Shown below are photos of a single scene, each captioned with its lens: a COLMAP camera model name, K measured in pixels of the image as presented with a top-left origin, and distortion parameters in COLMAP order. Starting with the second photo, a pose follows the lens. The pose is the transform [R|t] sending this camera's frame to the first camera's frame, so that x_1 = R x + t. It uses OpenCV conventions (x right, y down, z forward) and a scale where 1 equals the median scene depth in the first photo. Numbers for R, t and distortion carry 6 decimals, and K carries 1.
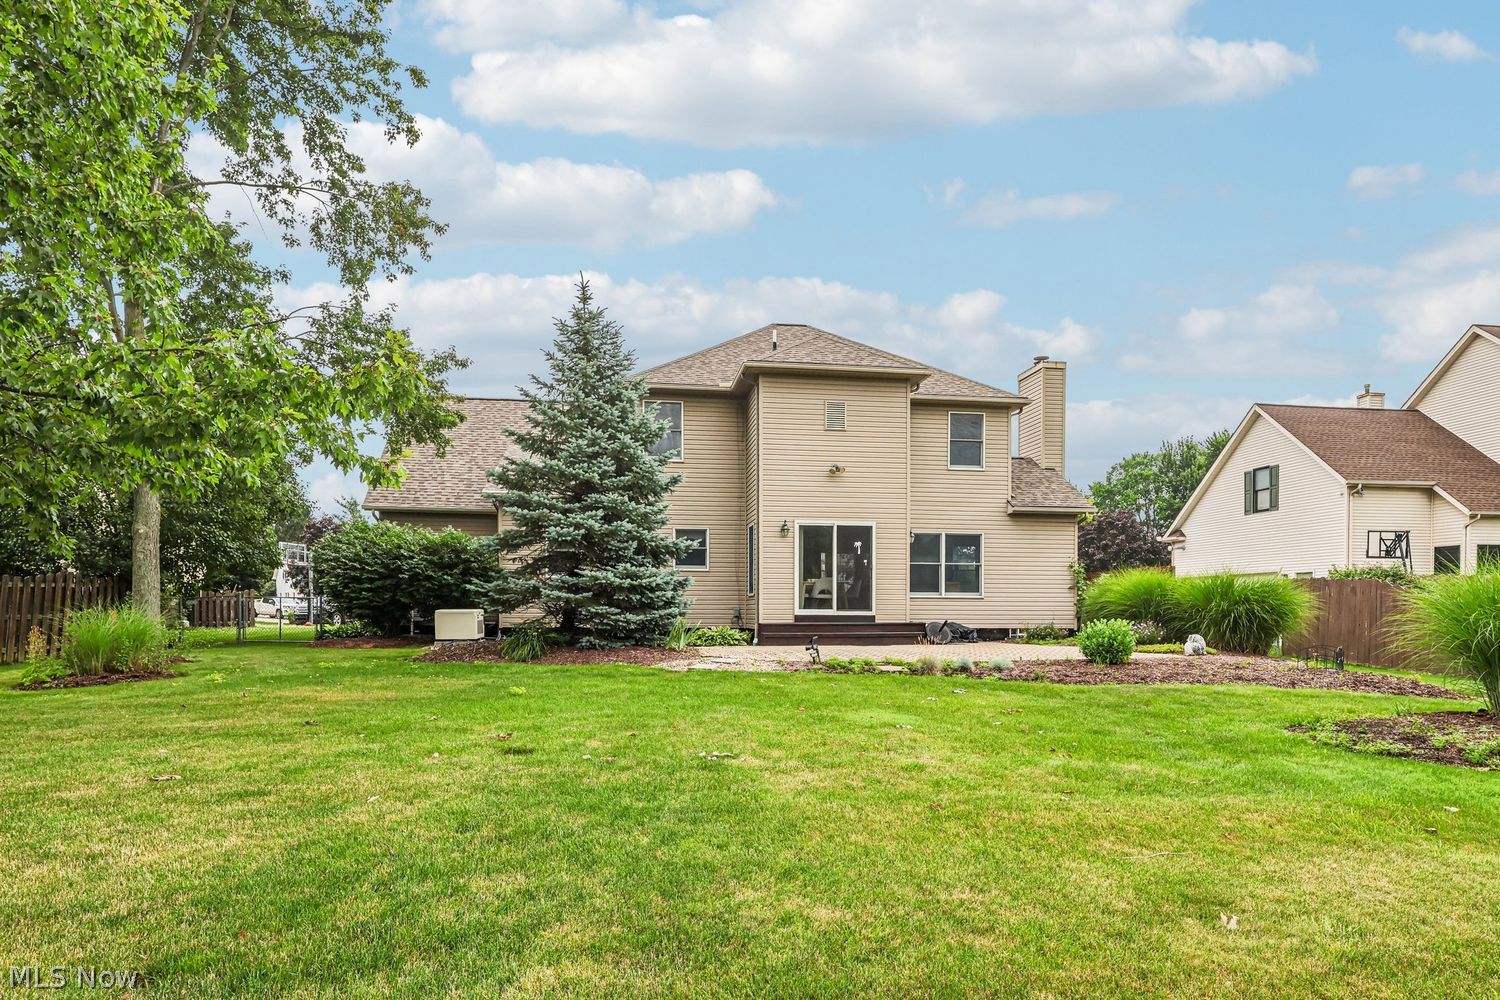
lens RADIAL K [[841.6, 0, 751.0], [0, 841.6, 503.1], [0, 0, 1]] dist [-0.006421, -0.000593]
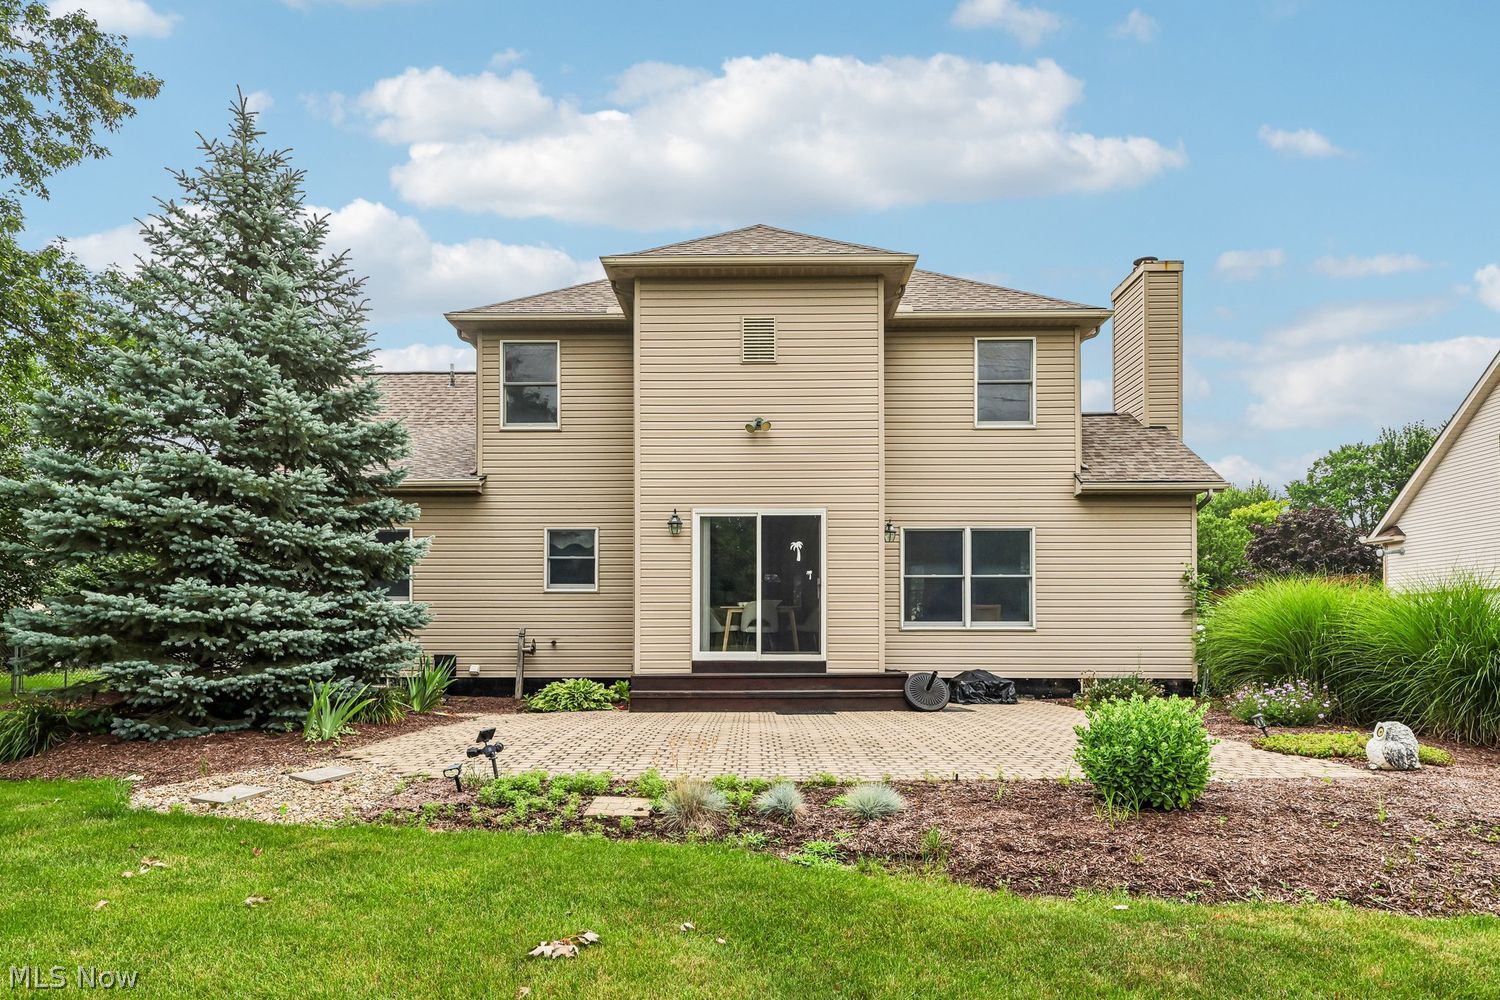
lens RADIAL K [[903.9, 0, 740.0], [0, 903.9, 532.1], [0, 0, 1]] dist [0.010830, 0.002962]
pose [[0.986662, -0.022873, -0.161170, 0.174668], [0.024973, 0.999627, 0.011014, 0.027721], [0.160858, -0.014892, 0.986865, 0.306692]]
